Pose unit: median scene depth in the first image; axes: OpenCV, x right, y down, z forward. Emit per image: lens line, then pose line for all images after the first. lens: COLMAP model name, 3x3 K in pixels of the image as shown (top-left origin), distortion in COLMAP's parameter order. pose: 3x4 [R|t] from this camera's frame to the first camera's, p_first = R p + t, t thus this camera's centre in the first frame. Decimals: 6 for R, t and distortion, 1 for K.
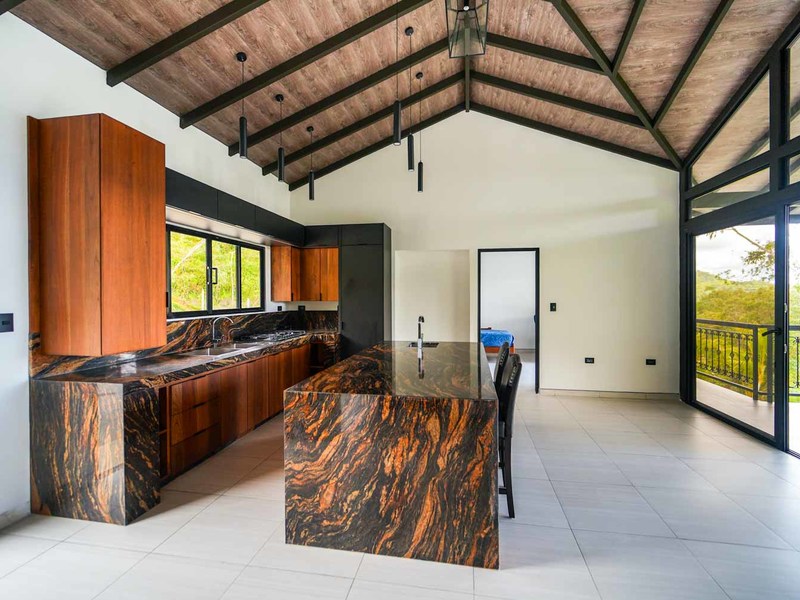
lens RADIAL K [[366.3, 0, 402.4], [0, 366.3, 298.0], [0, 0, 1]] dist [0.001504, -0.001621]
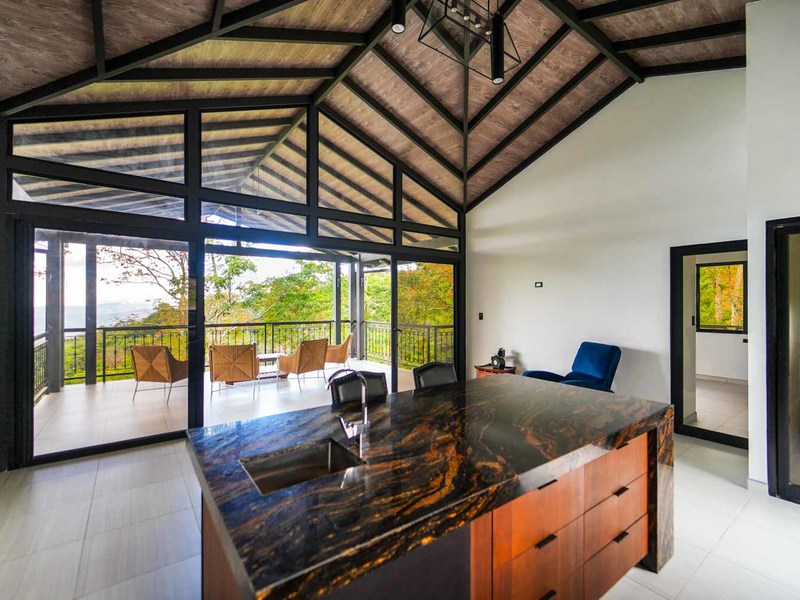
lens RADIAL K [[366.3, 0, 407.4], [0, 366.3, 306.2], [0, 0, 1]] dist [0.001504, -0.001621]
pose [[-0.741079, -0.001406, 0.671416, -0.214226], [0.005419, 0.999953, 0.008075, -0.017067], [-0.671396, 0.009623, -0.741036, 0.982850]]
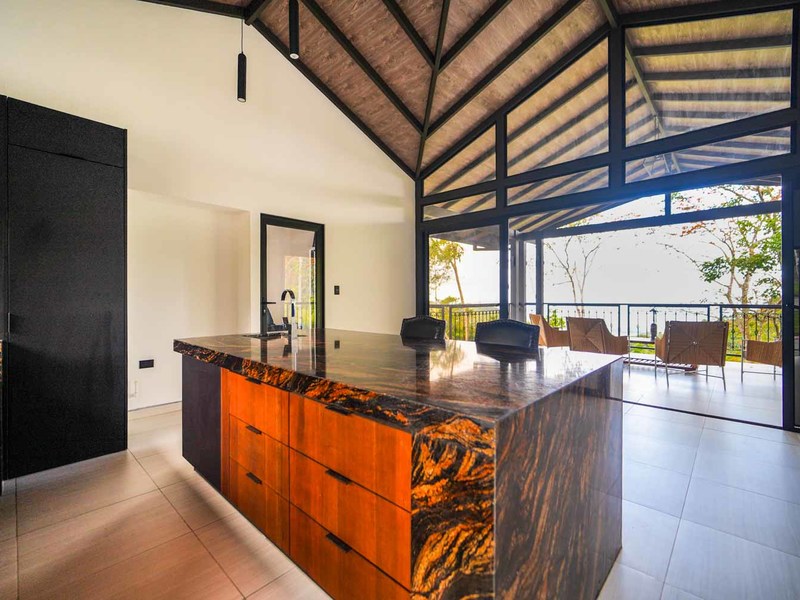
lens RADIAL K [[366.3, 0, 401.3], [0, 366.3, 299.1], [0, 0, 1]] dist [0.001504, -0.001621]
pose [[0.531160, 0.002003, 0.847269, -0.308943], [0.002339, 0.999990, -0.003830, 0.054361], [-0.847268, 0.004016, 0.531150, 0.384157]]
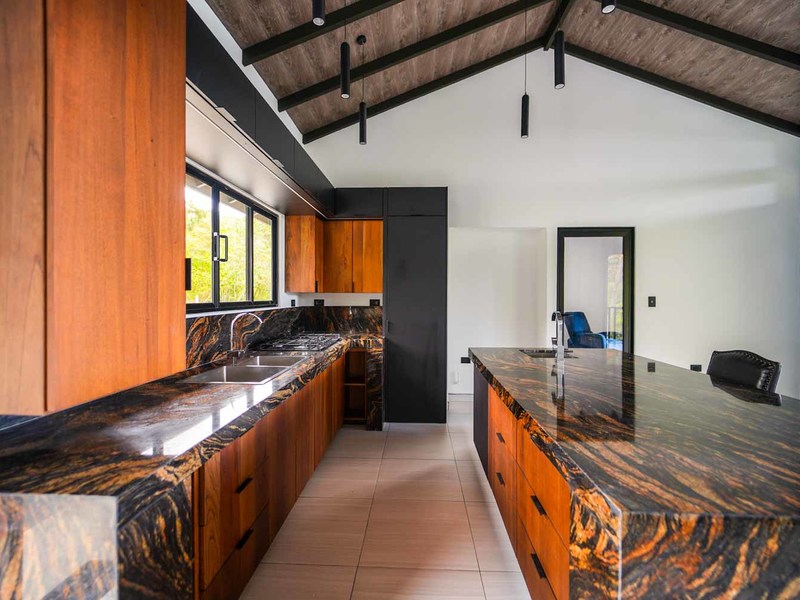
lens RADIAL K [[366.3, 0, 393.4], [0, 366.3, 297.1], [0, 0, 1]] dist [0.001504, -0.001621]
pose [[0.992431, 0.004666, 0.122712, -0.257882], [-0.004488, 0.999988, -0.001733, 0.019861], [-0.122719, 0.001169, 0.992441, 0.293434]]
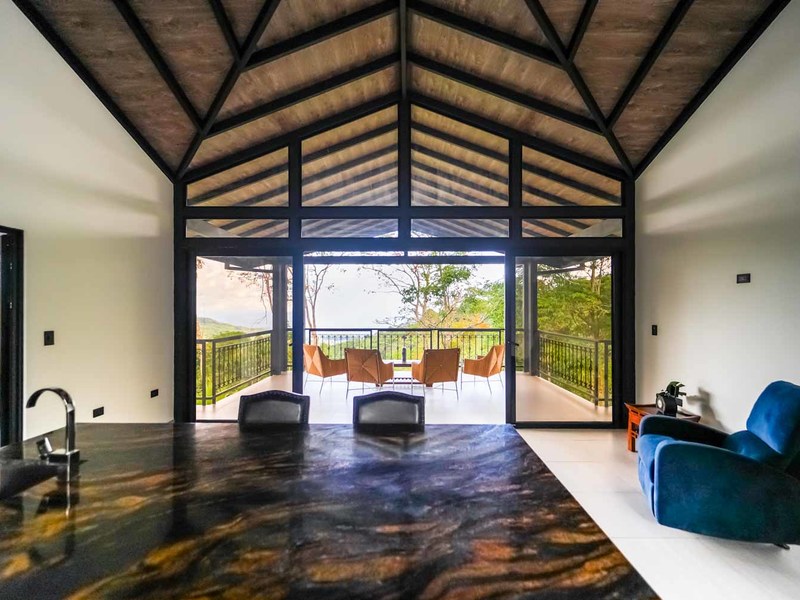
lens RADIAL K [[366.3, 0, 406.8], [0, 366.3, 307.5], [0, 0, 1]] dist [0.001504, -0.001621]
pose [[-0.182540, 0.009048, 0.983157, -0.276356], [0.003881, 0.999956, -0.008482, -0.017021], [-0.983191, 0.002267, -0.182567, 0.578996]]
